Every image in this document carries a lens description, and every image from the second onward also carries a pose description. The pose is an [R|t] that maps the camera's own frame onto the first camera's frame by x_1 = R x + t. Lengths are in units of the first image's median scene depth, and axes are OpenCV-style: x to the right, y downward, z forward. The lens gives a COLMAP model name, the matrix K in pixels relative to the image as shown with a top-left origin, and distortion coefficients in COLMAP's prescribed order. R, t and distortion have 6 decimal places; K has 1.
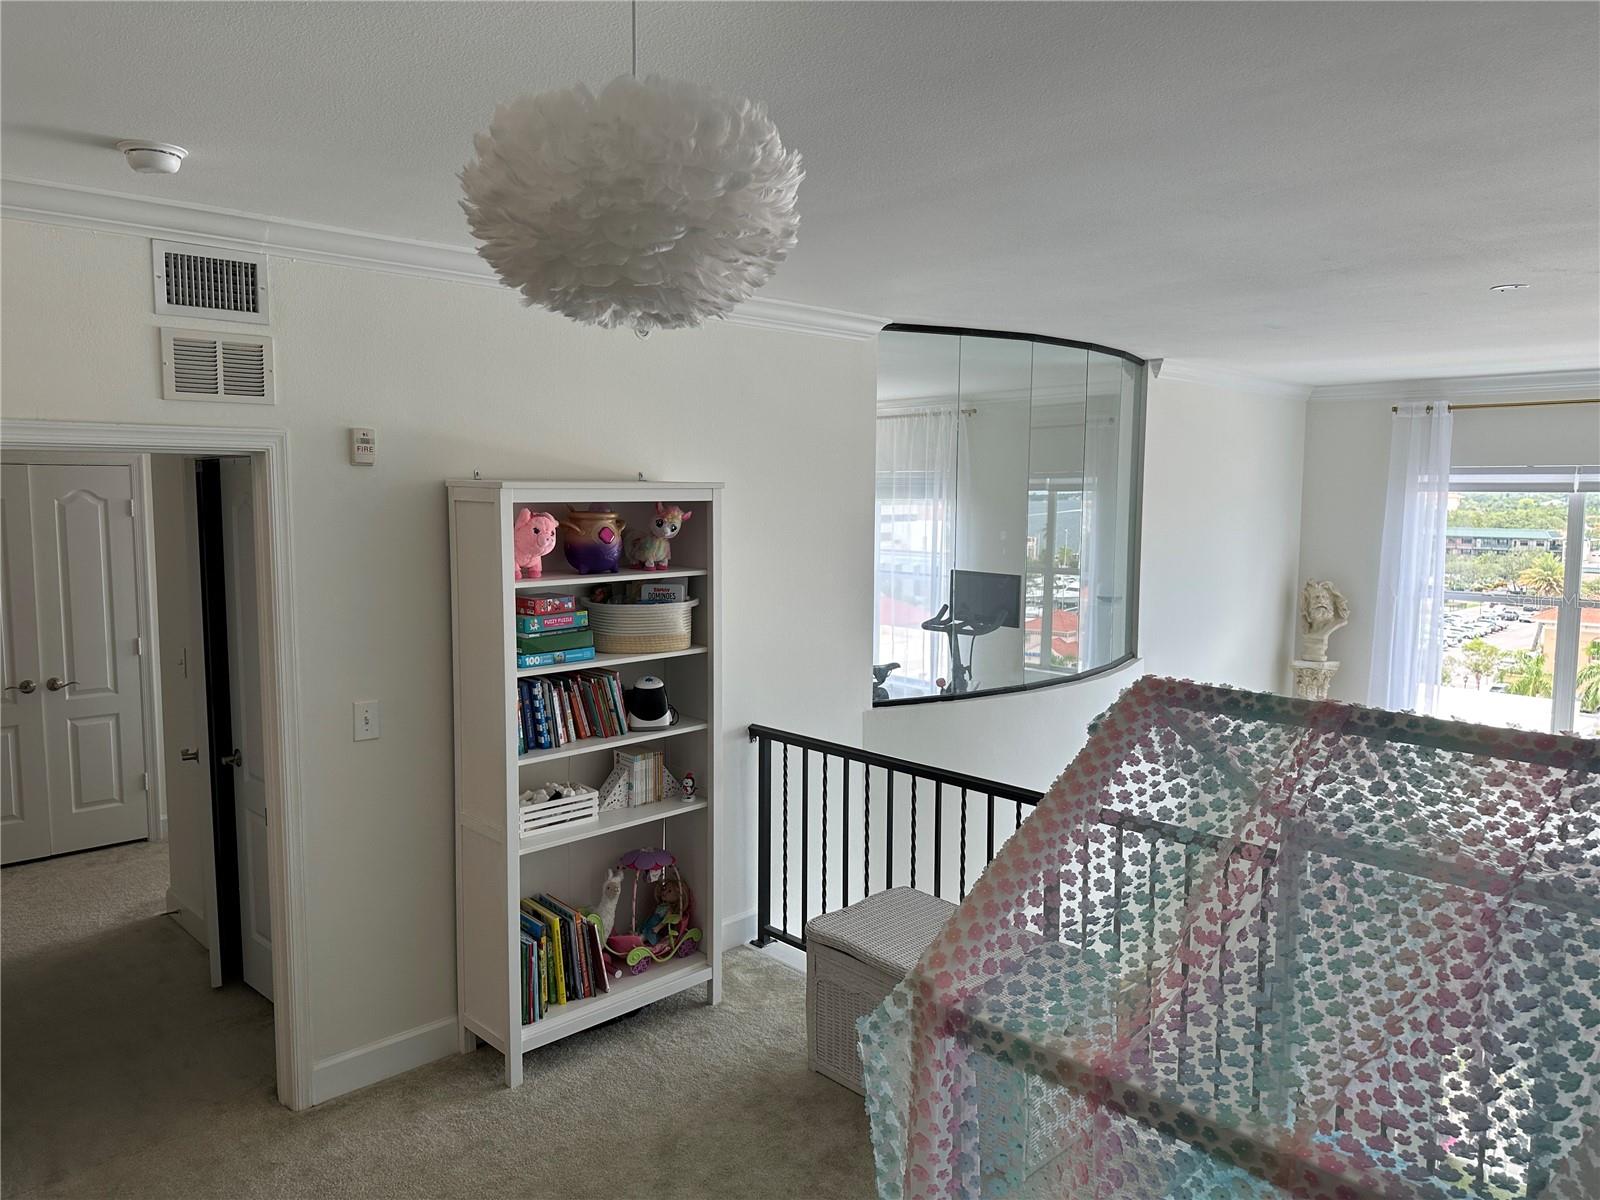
lens RADIAL K [[1119.1, 0, 806.1], [0, 1119.1, 609.1], [0, 0, 1]] dist [0.070395, -0.084279]
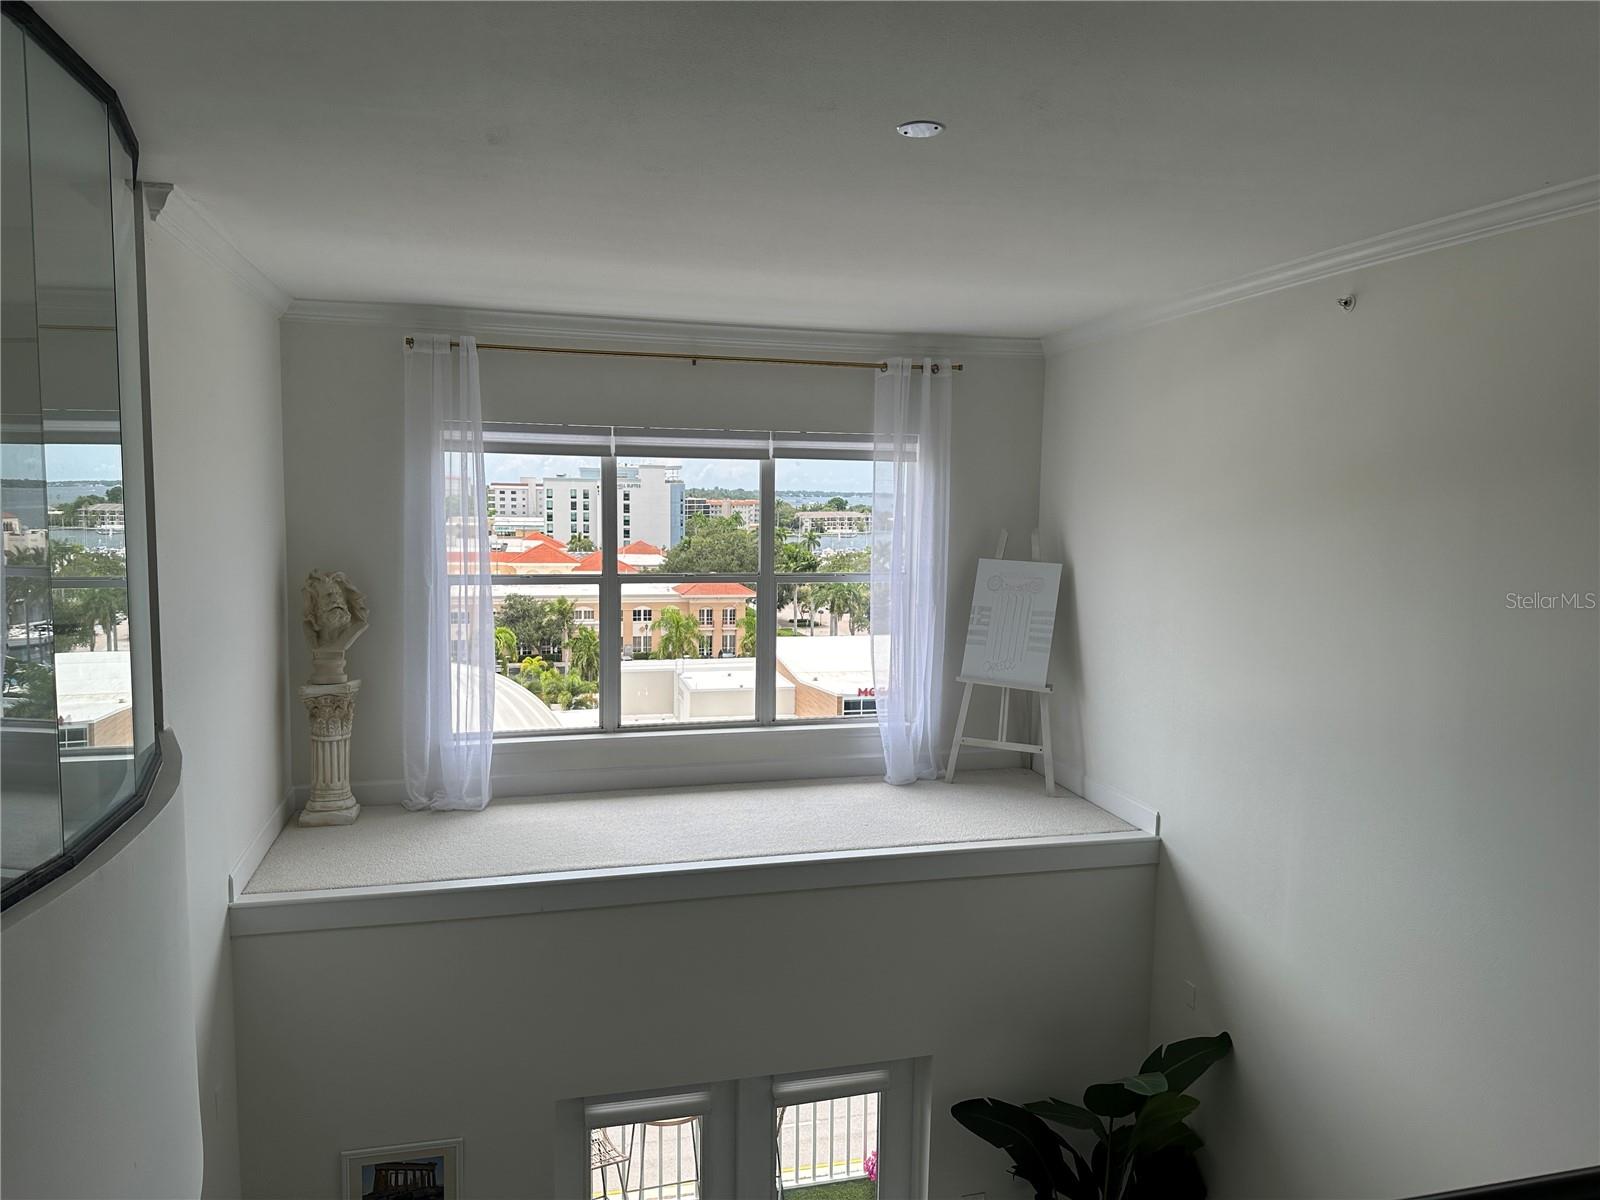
lens RADIAL K [[1115.0, 0, 801.6], [0, 1115.0, 603.8], [0, 0, 1]] dist [0.054542, -0.067735]
pose [[0.485353, -0.095541, 0.869082, -0.025203], [0.073402, 0.994955, 0.068386, -0.033846], [-0.871231, 0.030601, 0.489918, 0.410883]]
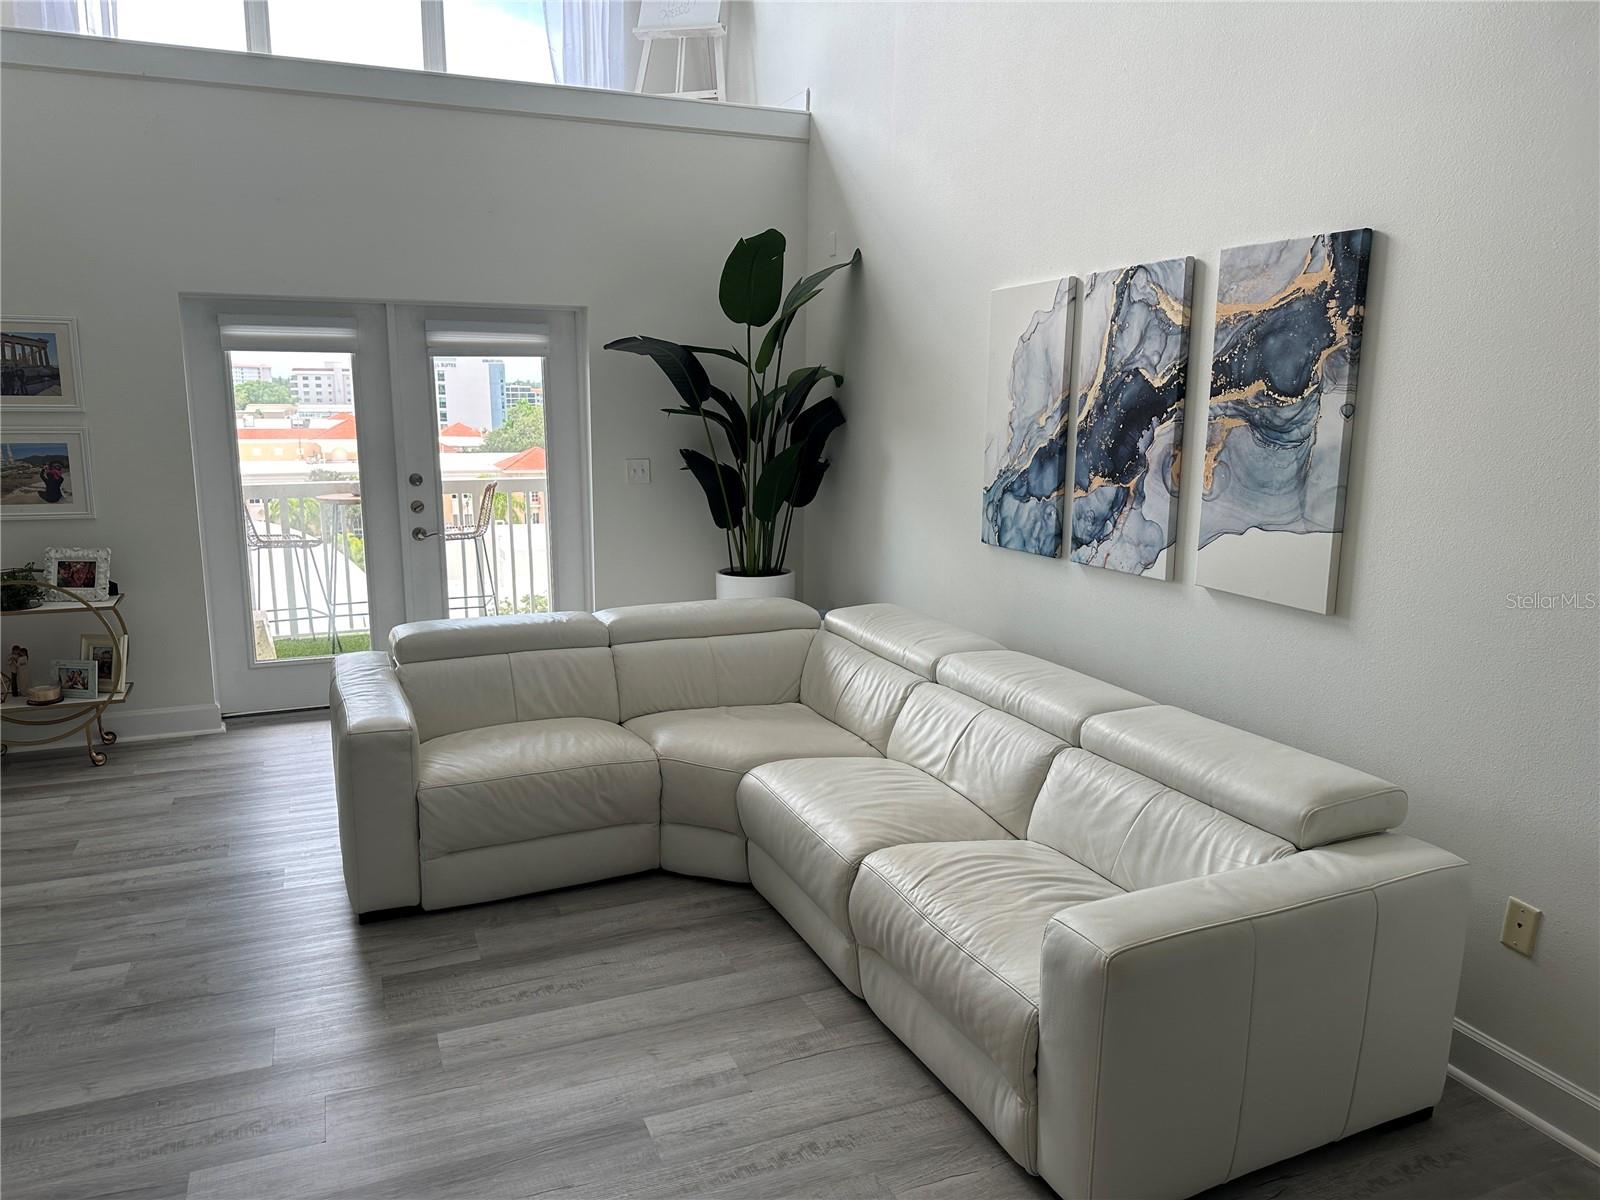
lens RADIAL K [[1115.0, 0, 801.6], [0, 1115.0, 603.8], [0, 0, 1]] dist [0.054542, -0.067735]
pose [[0.352140, -0.189582, 0.916546, -0.049686], [0.081096, 0.981768, 0.171916, 0.389692], [-0.932427, 0.013789, 0.361094, 0.304384]]
